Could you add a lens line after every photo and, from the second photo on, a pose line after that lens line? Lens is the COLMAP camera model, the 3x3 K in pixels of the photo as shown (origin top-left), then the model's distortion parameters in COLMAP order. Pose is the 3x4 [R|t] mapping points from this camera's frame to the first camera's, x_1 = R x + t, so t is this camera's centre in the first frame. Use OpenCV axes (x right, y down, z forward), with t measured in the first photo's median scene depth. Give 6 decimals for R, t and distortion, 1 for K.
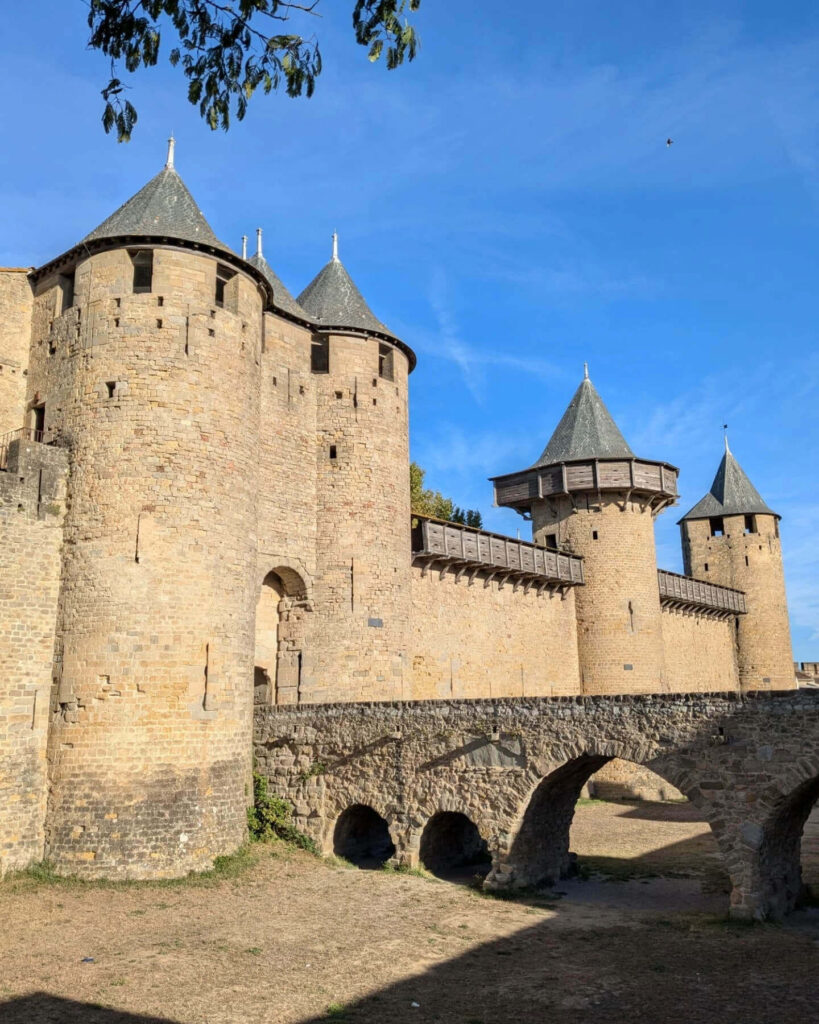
lens RADIAL K [[831.5, 0, 409.5], [0, 831.5, 512.0], [0, 0, 1]] dist [0.054694, -0.143453]
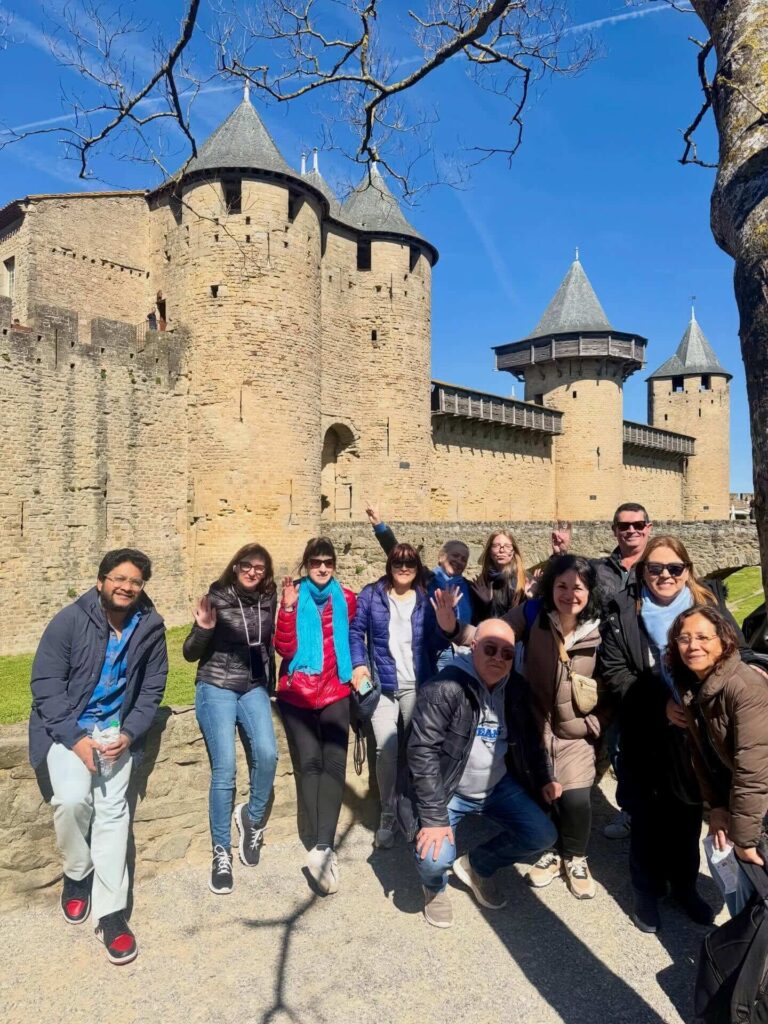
lens RADIAL K [[2230.5, 0, 384.0], [0, 2230.5, 512.0], [0, 0, 1]] dist [-0.281473, 7.967149]
pose [[0.998562, 0.023054, 0.048406, -0.242571], [-0.033764, 0.971719, 0.233712, -0.629822], [-0.041649, -0.235011, 0.971100, -2.507750]]
